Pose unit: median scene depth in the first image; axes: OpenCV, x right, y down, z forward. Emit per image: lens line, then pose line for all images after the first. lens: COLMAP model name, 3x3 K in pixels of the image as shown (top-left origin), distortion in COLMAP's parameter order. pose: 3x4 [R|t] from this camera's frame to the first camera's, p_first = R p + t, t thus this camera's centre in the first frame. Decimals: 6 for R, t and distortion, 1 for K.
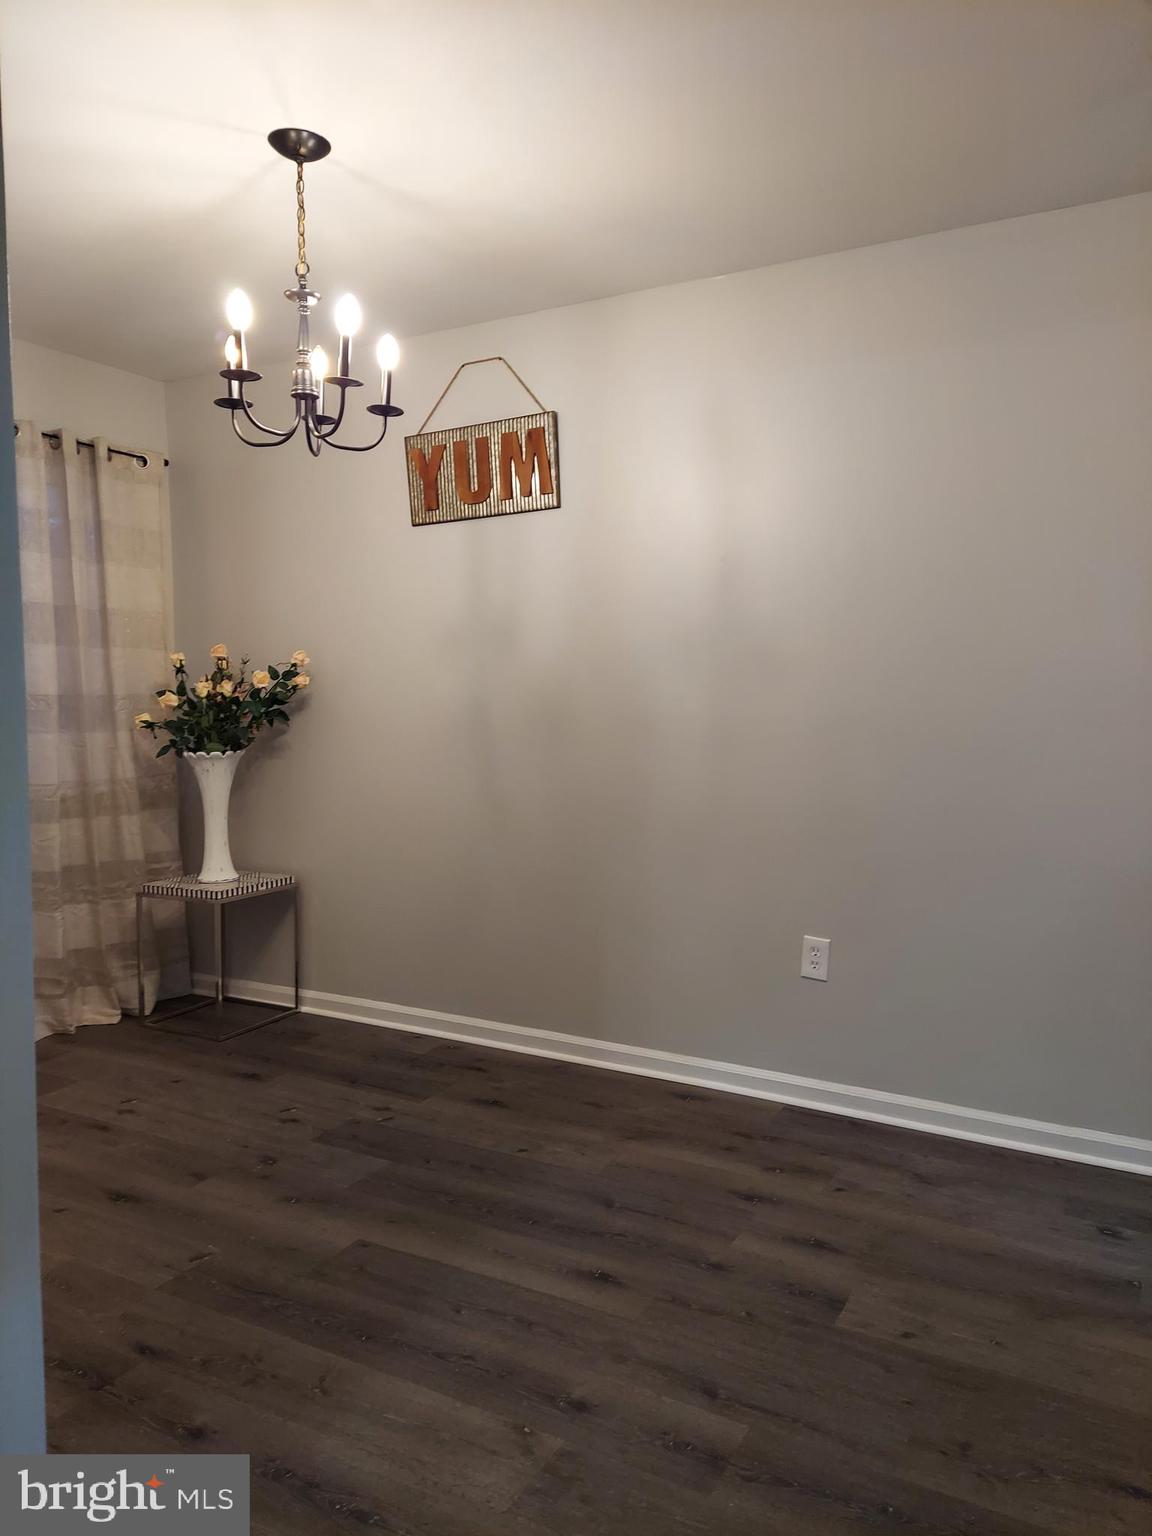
lens RADIAL K [[1098.8, 0, 568.7], [0, 1098.8, 758.8], [0, 0, 1]] dist [0.074250, -0.062962]
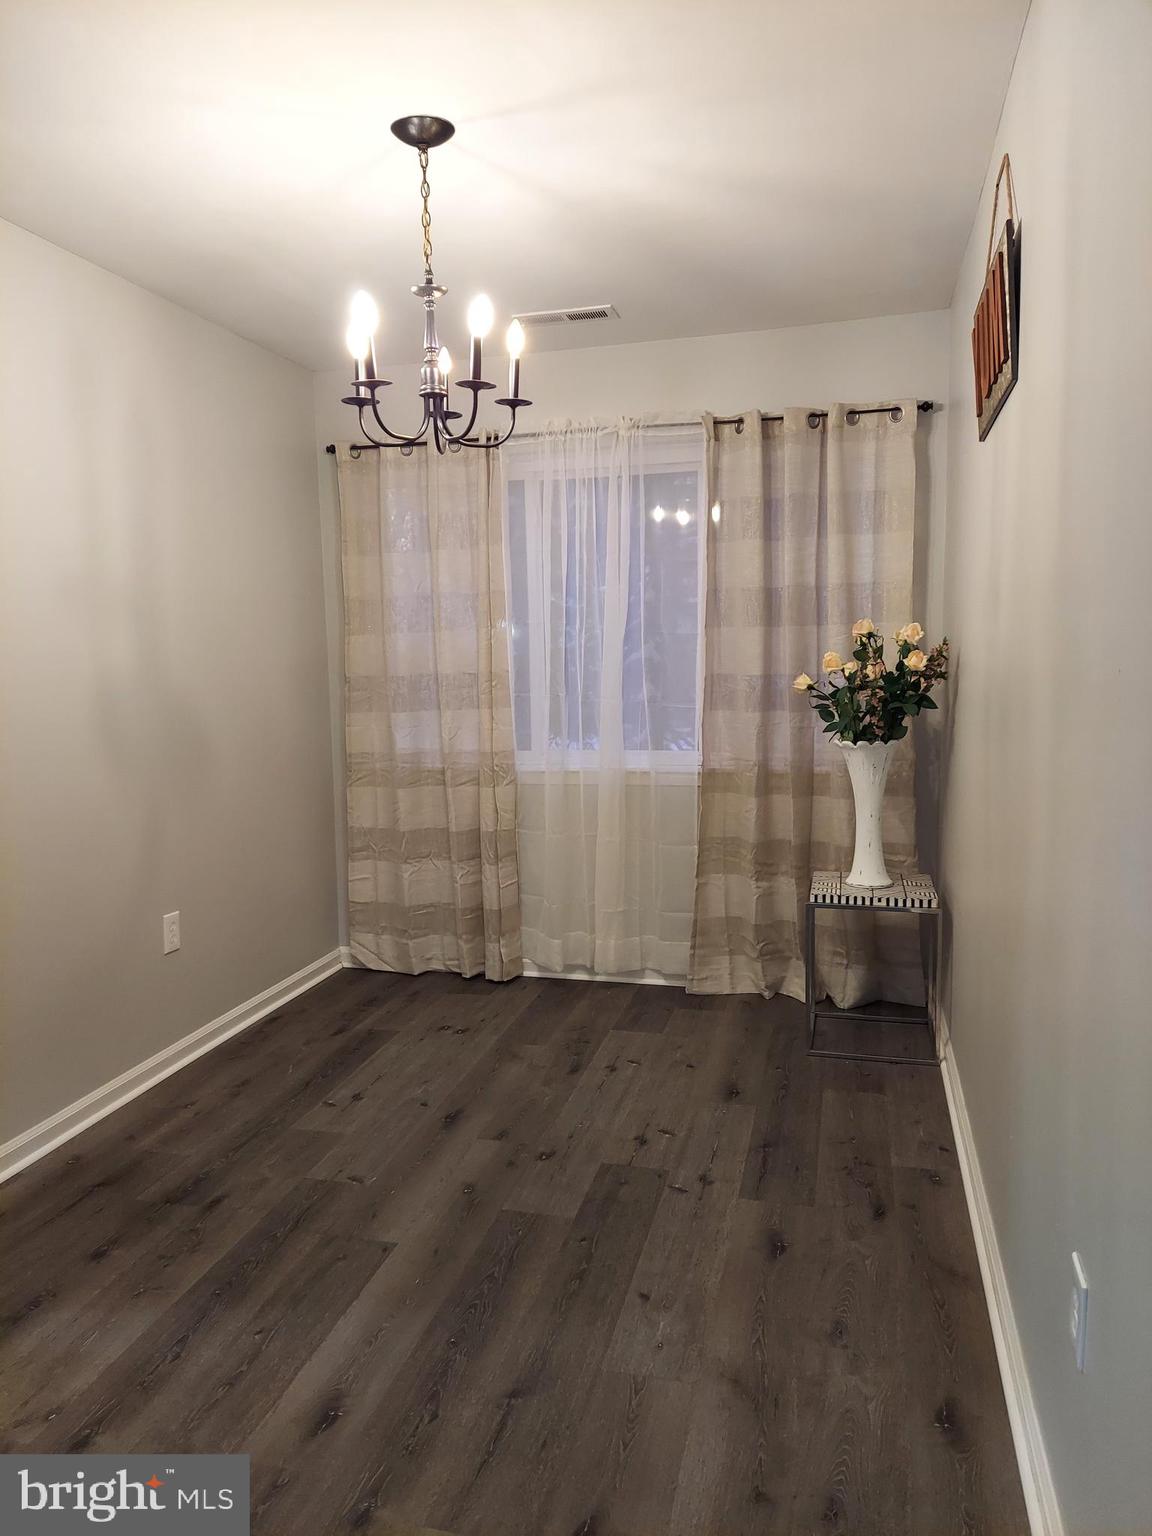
lens RADIAL K [[1098.8, 0, 571.7], [0, 1098.8, 773.4], [0, 0, 1]] dist [0.074250, -0.062962]
pose [[0.240580, 0.108071, -0.964594, 0.675825], [-0.034477, 0.994107, 0.102779, -0.089188], [0.970017, 0.008529, 0.242888, 0.784678]]
